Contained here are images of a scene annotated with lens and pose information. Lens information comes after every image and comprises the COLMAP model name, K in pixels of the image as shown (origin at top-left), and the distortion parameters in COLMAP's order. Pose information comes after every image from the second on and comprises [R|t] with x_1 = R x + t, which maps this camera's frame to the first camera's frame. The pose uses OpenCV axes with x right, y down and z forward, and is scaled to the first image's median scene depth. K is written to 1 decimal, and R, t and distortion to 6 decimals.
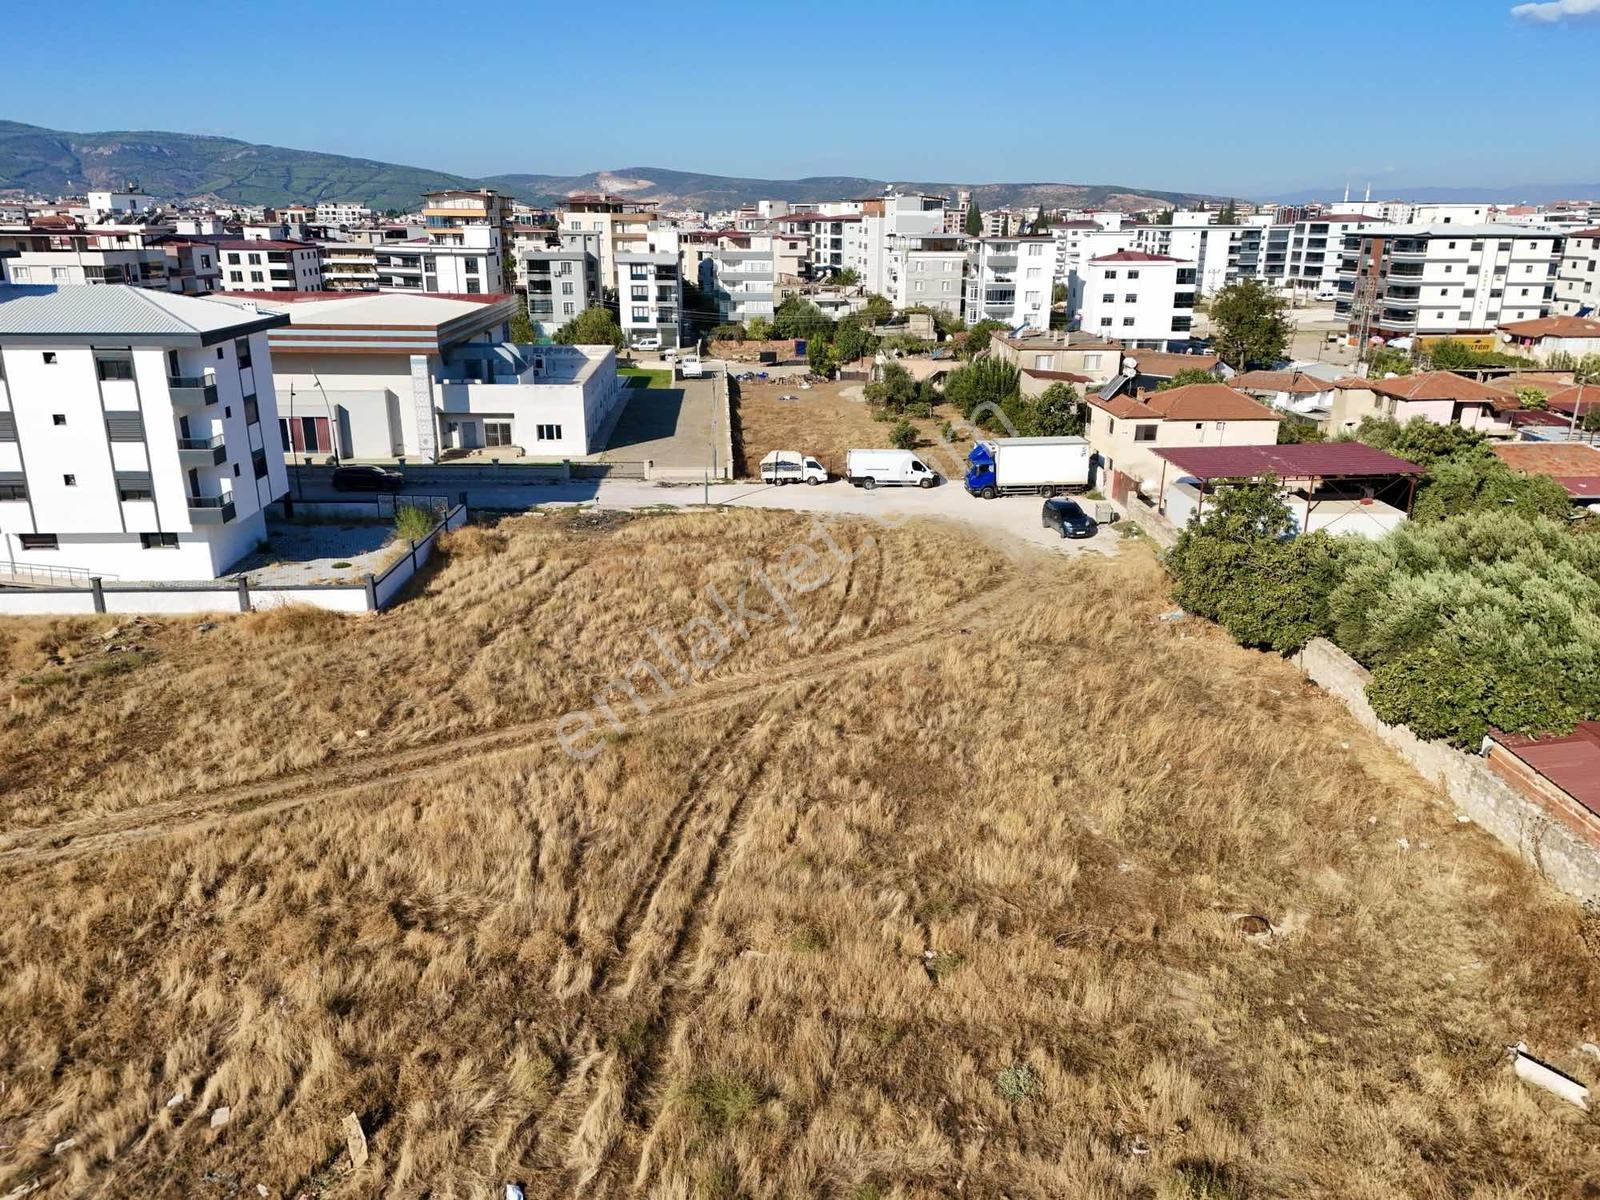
lens RADIAL K [[1166.2, 0, 796.2], [0, 1166.2, 610.9], [0, 0, 1]] dist [0.085823, -0.094649]
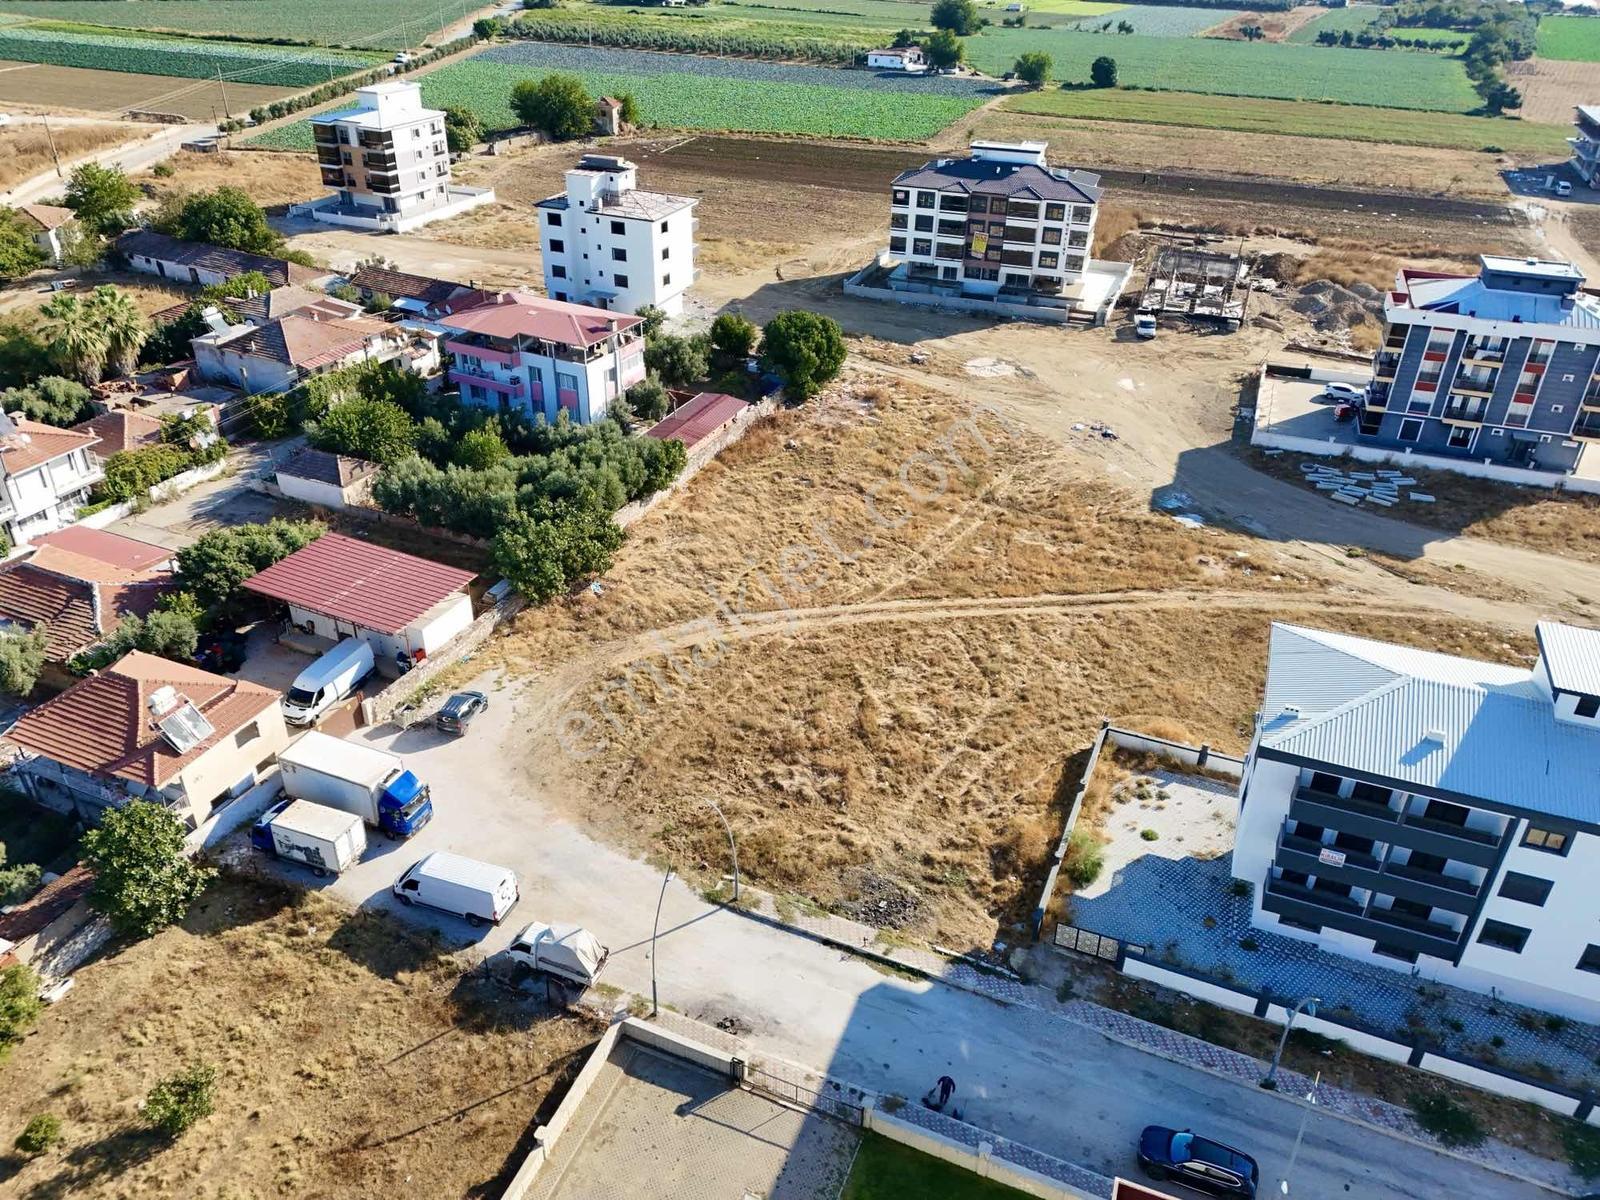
lens RADIAL K [[1166.2, 0, 799.3], [0, 1166.2, 605.9], [0, 0, 1]] dist [0.085823, -0.094649]
pose [[-0.908368, -0.241469, 0.341408, -0.296829], [0.102061, 0.663723, 0.740983, -0.706103], [-0.405525, 0.707930, -0.578261, 1.145974]]
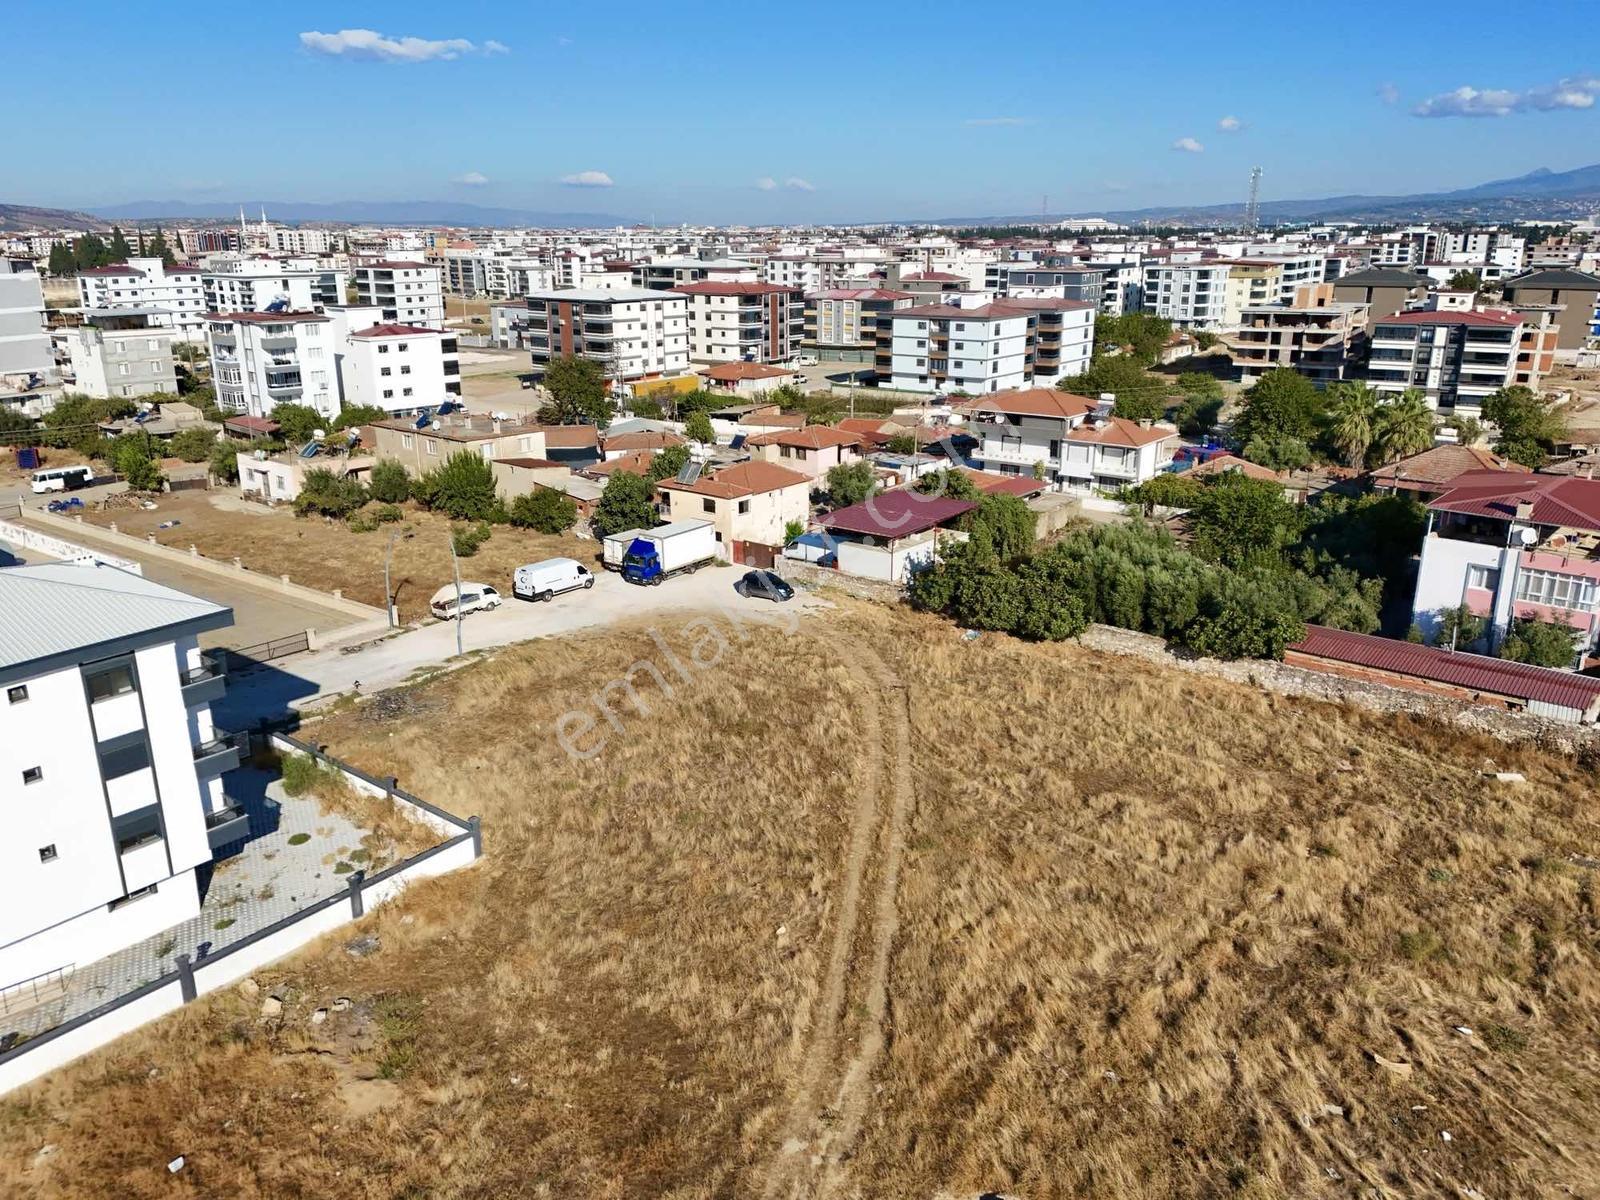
lens RADIAL K [[1166.2, 0, 798.4], [0, 1166.2, 610.6], [0, 0, 1]] dist [0.085823, -0.094649]
pose [[0.645440, -0.240400, 0.724993, -0.523095], [0.247867, 0.963733, 0.098895, -0.136374], [-0.722474, 0.115871, 0.681620, 0.116016]]
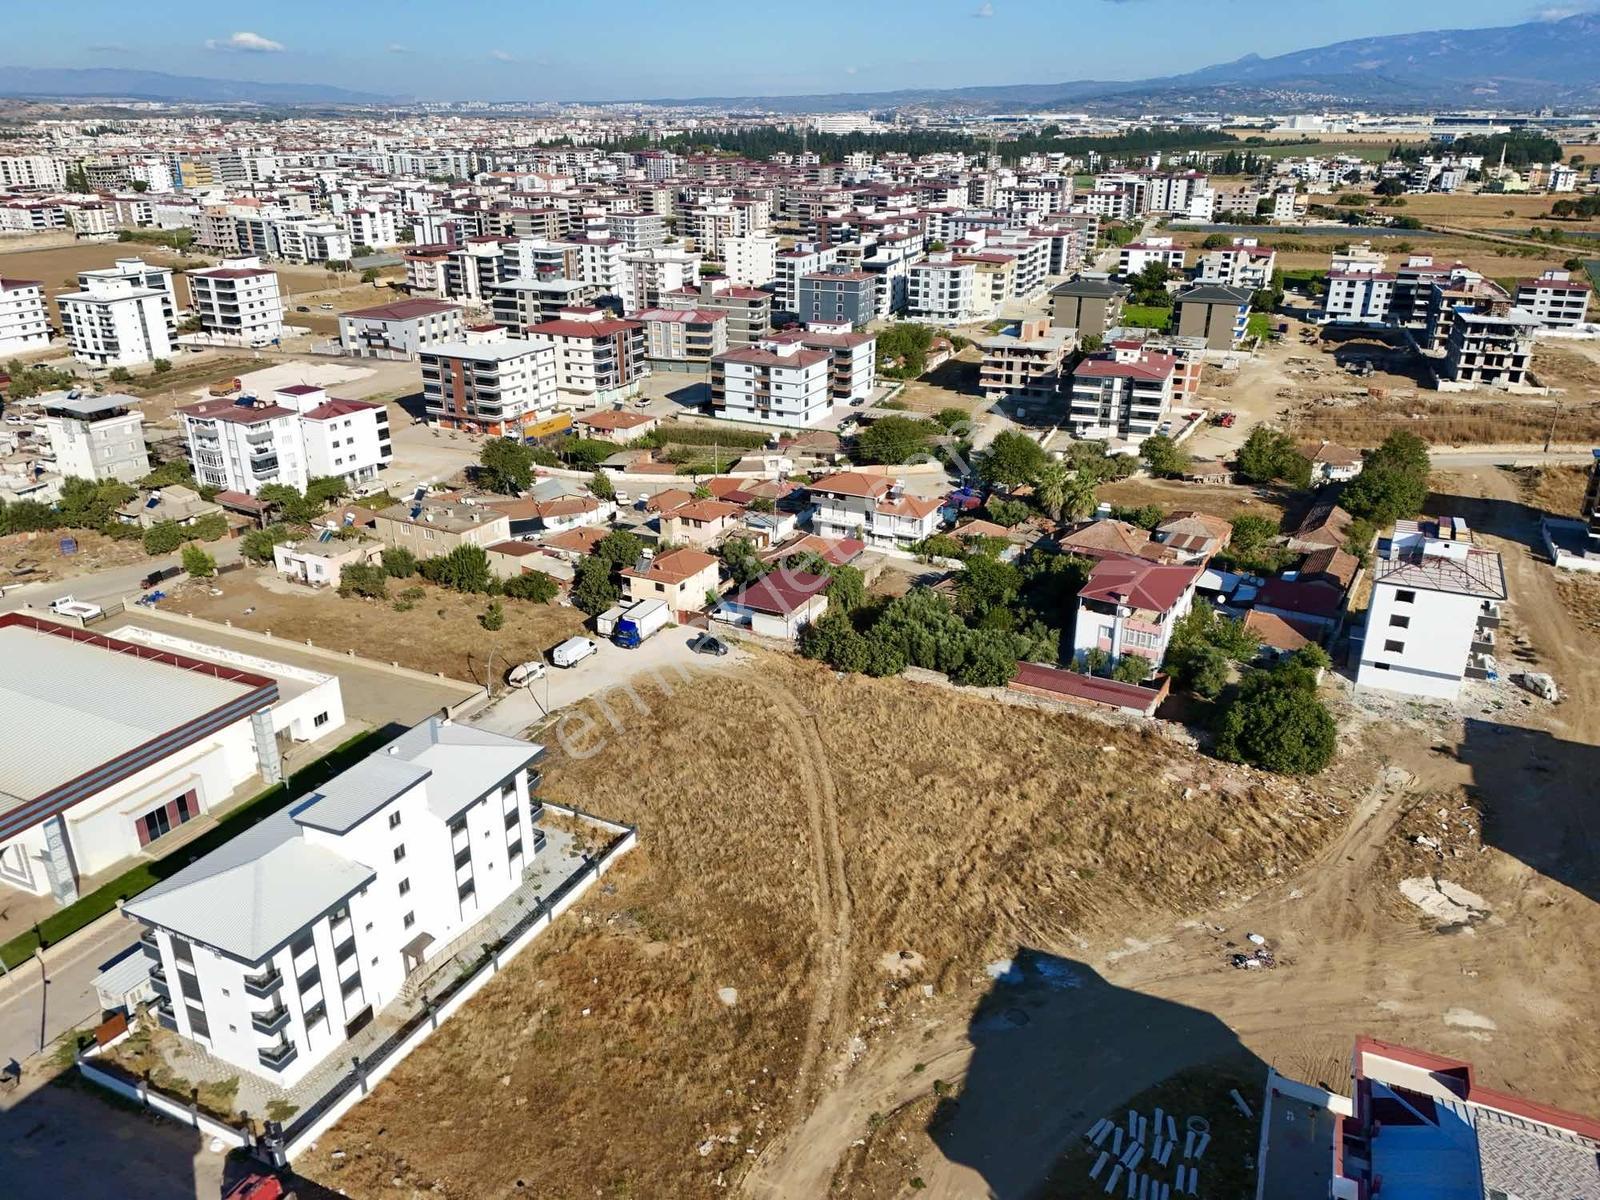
lens RADIAL K [[1166.2, 0, 797.6], [0, 1166.2, 608.3], [0, 0, 1]] dist [0.085823, -0.094649]
pose [[0.483918, -0.343882, 0.804717, -1.031628], [0.276895, 0.932481, 0.231968, -0.453617], [-0.830152, 0.110569, 0.546463, -0.172740]]
